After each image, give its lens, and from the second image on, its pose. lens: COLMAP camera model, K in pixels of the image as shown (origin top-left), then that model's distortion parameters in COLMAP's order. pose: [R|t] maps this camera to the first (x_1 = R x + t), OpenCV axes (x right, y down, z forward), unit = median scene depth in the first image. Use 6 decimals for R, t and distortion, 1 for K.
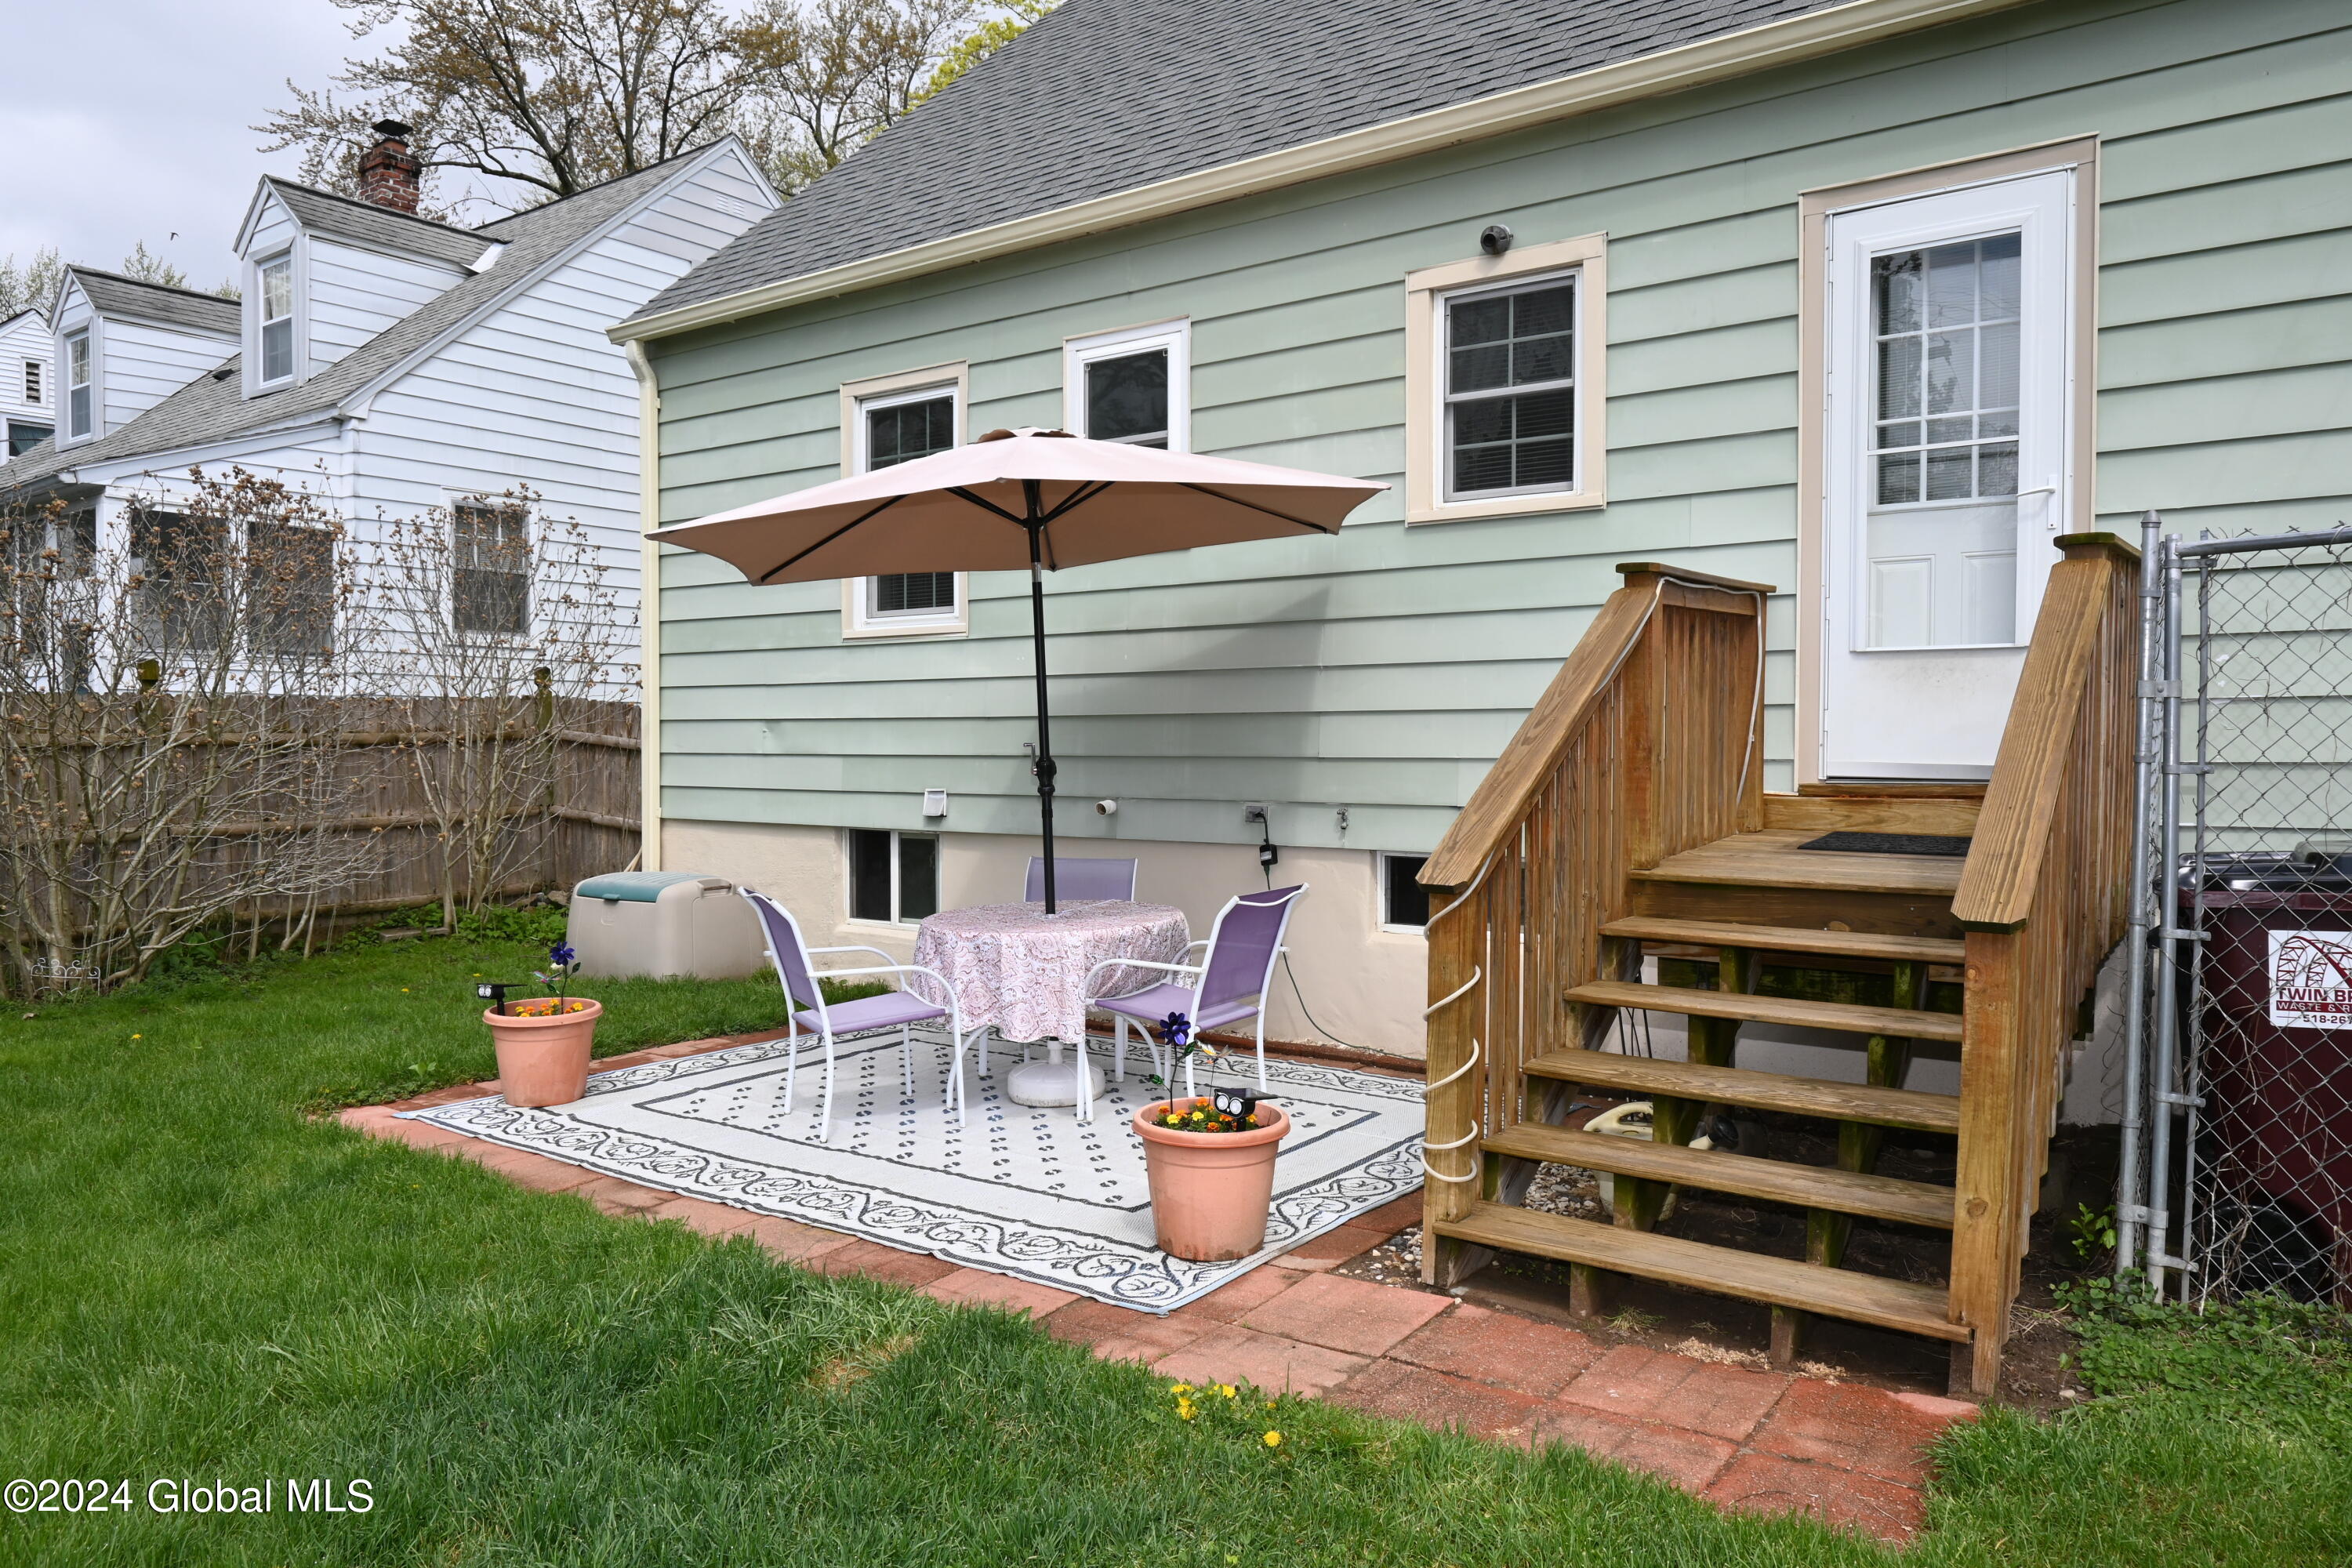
lens RADIAL K [[1582.4, 0, 1182.9], [0, 1582.4, 784.6], [0, 0, 1]] dist [-0.006161, -0.003441]
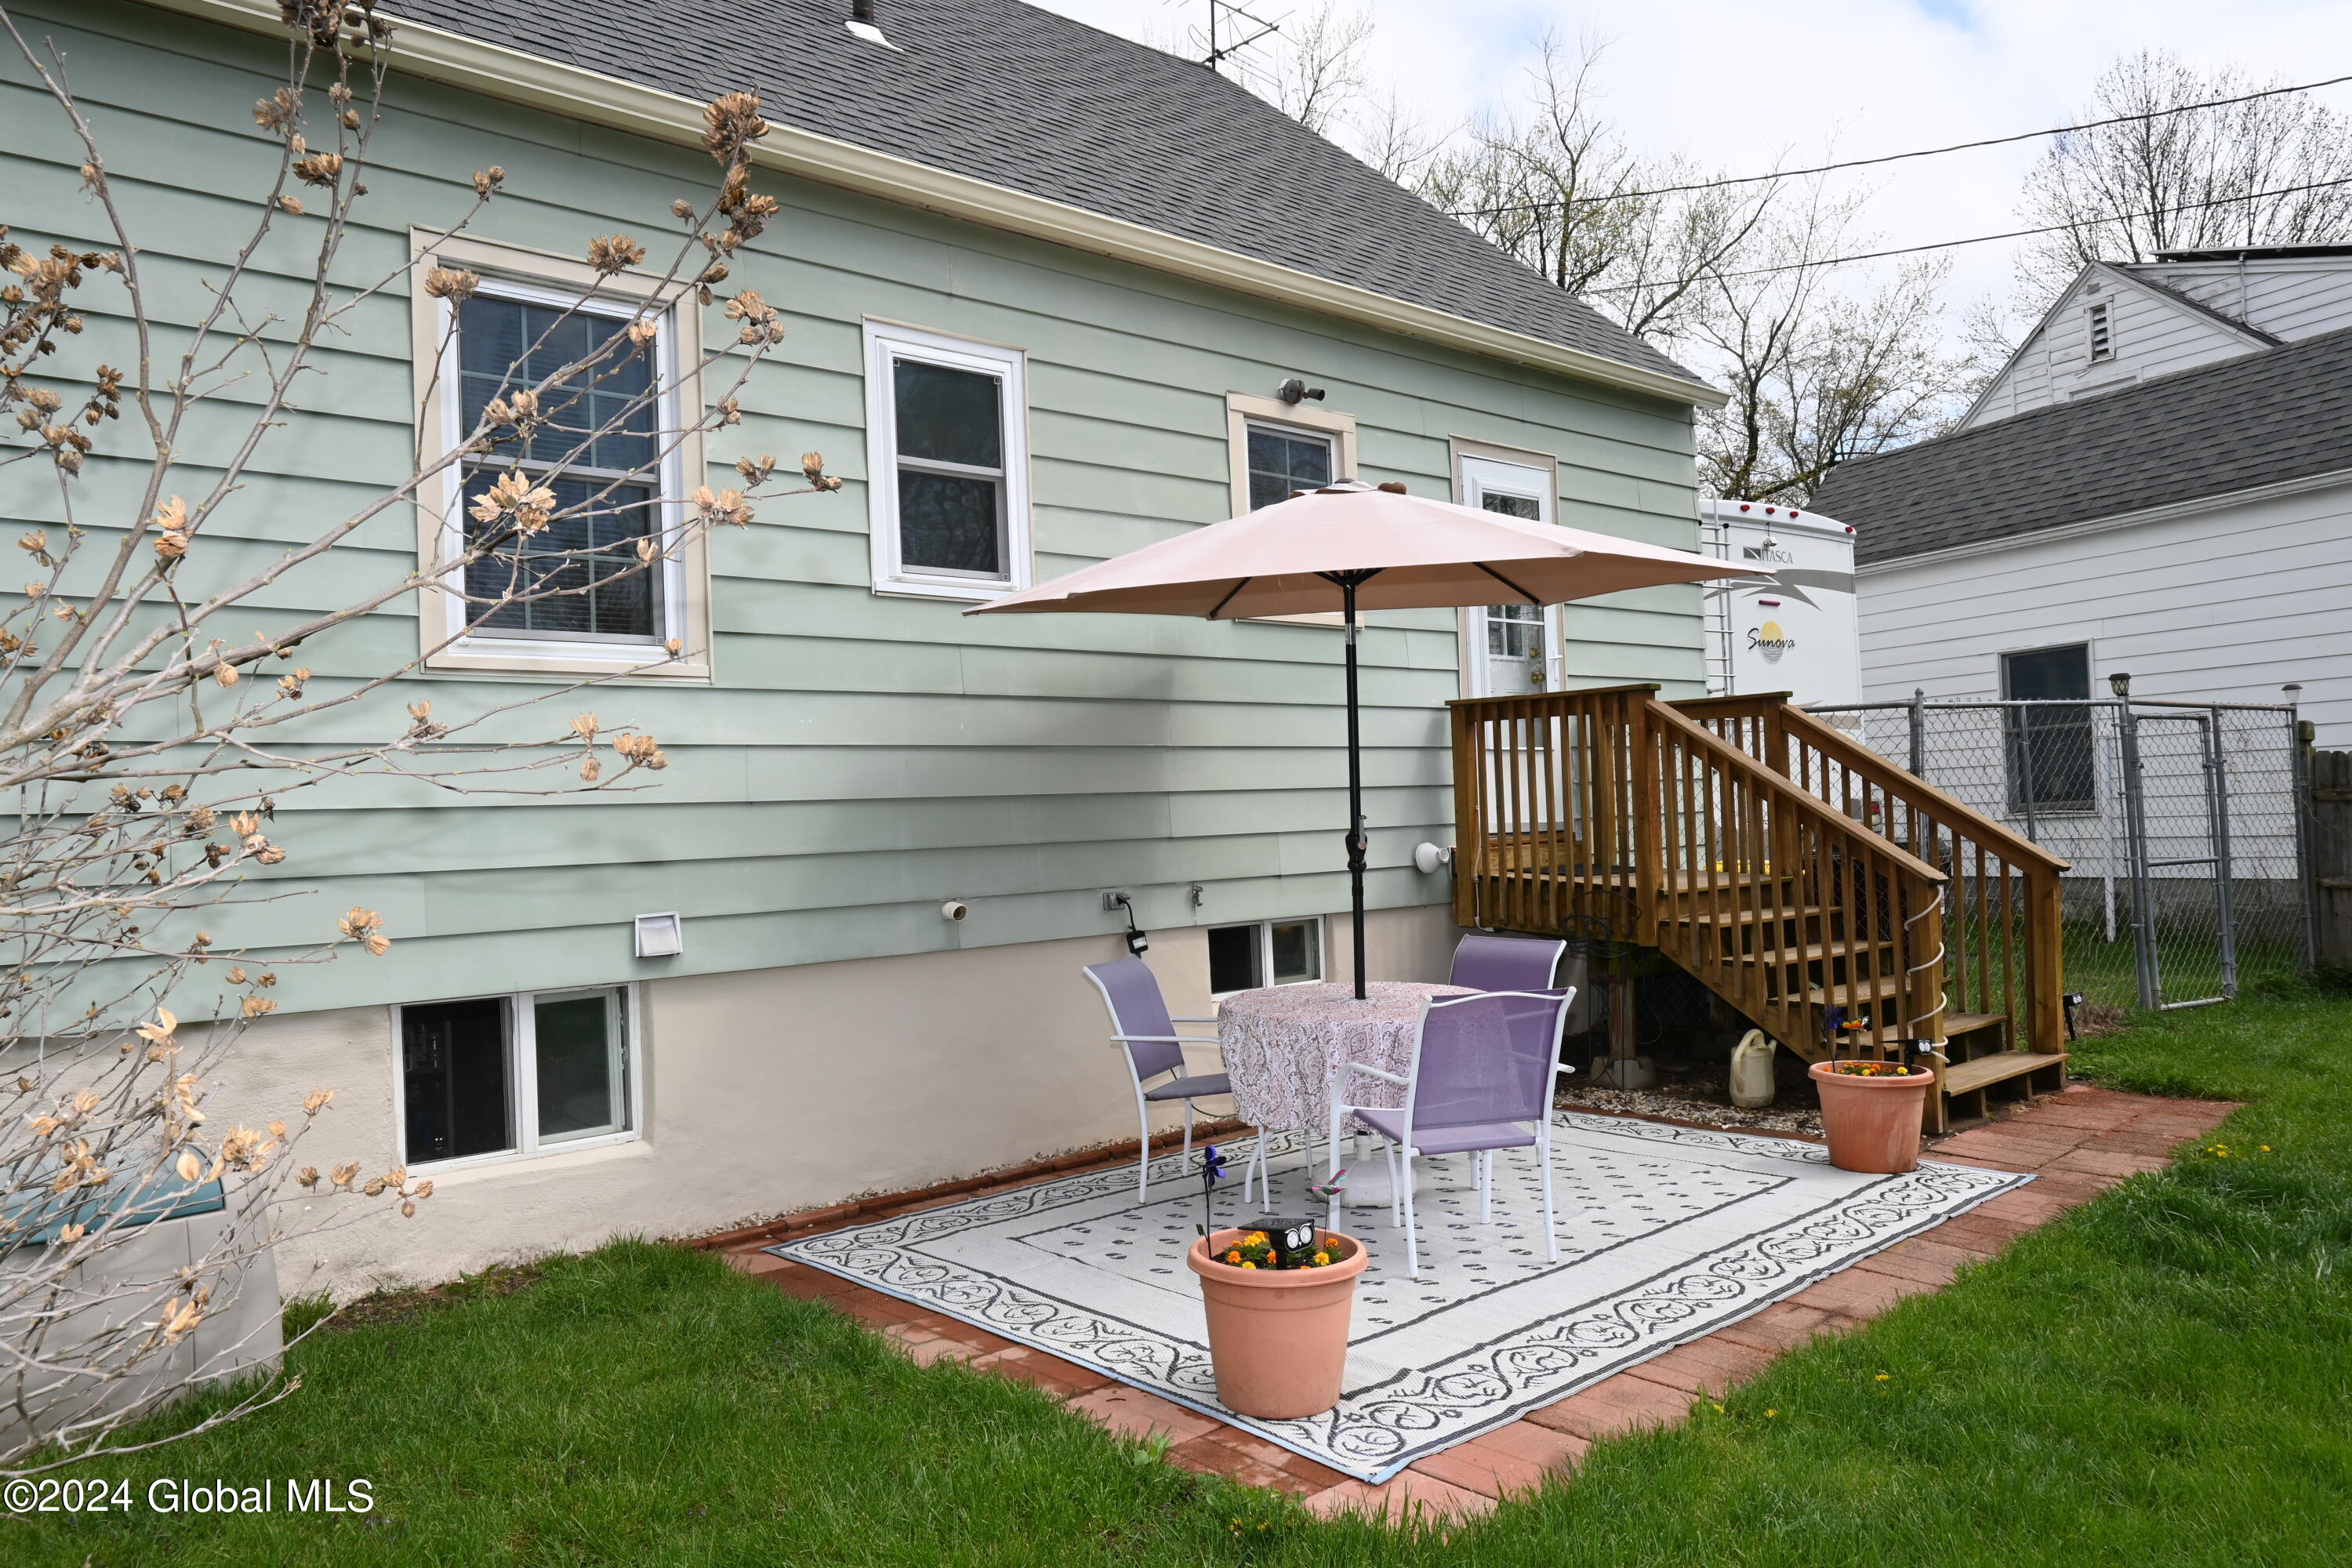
lens RADIAL K [[1582.4, 0, 1183.6], [0, 1582.4, 787.1], [0, 0, 1]] dist [-0.006161, -0.003441]
pose [[0.220636, 0.010277, 0.975302, -0.873667], [0.060326, 0.997886, -0.024162, -0.023917], [-0.973489, 0.064167, 0.219550, 0.758559]]
